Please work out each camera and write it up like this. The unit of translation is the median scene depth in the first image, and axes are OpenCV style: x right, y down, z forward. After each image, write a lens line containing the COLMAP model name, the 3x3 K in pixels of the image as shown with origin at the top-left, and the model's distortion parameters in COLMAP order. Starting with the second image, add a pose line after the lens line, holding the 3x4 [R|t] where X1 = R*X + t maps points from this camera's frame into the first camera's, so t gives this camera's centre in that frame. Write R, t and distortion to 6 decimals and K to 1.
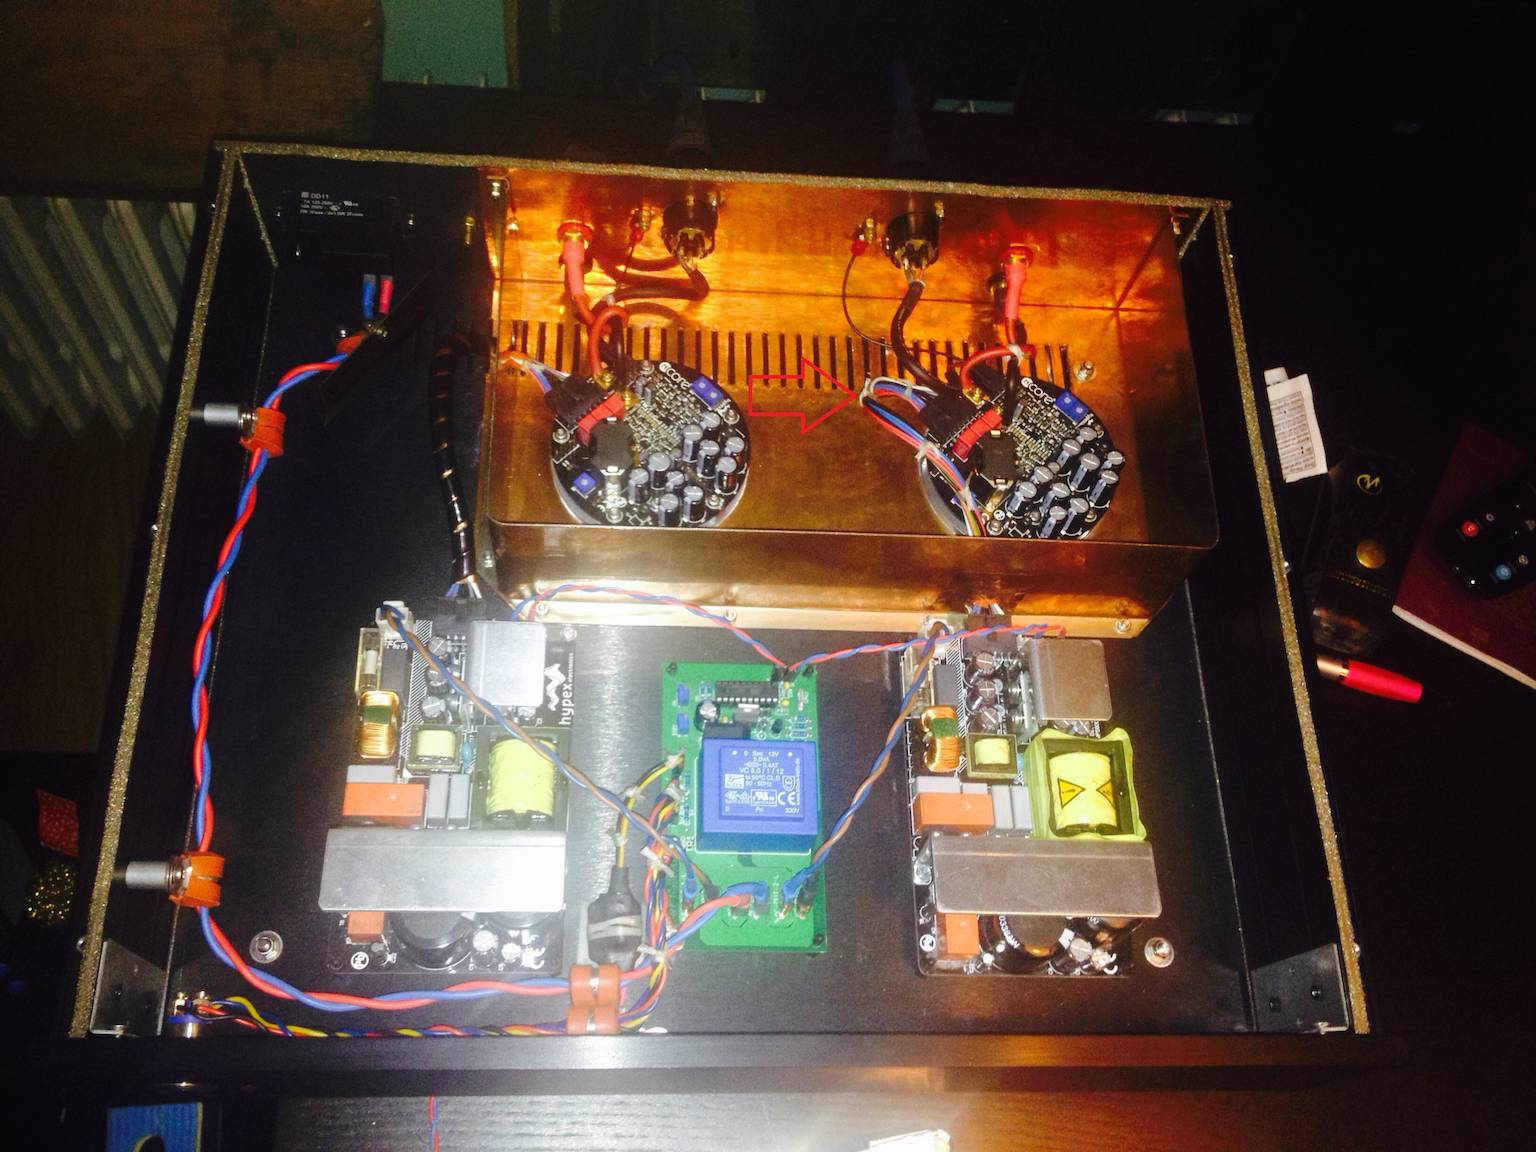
lens RADIAL K [[1528.9, 0, 771.8], [0, 1528.9, 570.7], [0, 0, 1]] dist [0.047225, 0.000000]
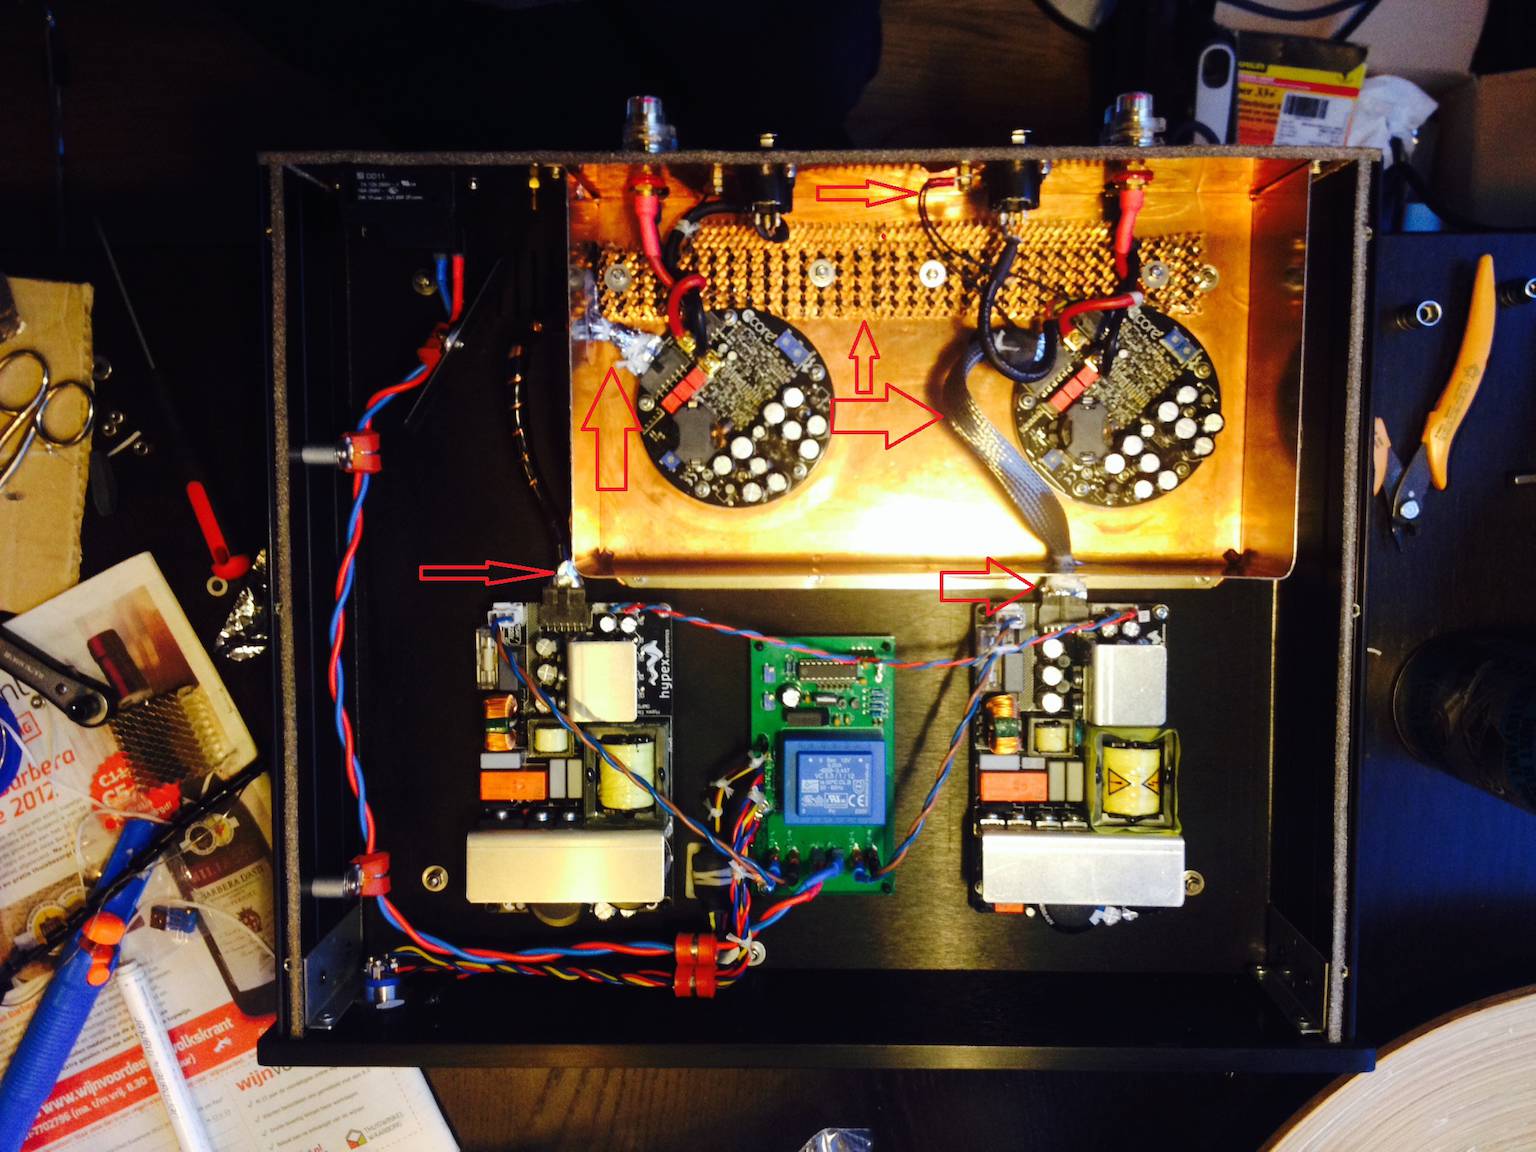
lens RADIAL K [[1528.9, 0, 775.9], [0, 1528.9, 576.3], [0, 0, 1]] dist [0.047225, 0.000000]
pose [[0.991702, 0.031144, -0.124731, 0.083264], [0.037474, 0.858051, 0.512195, -0.554013], [0.122978, -0.512619, 0.849764, 0.108897]]
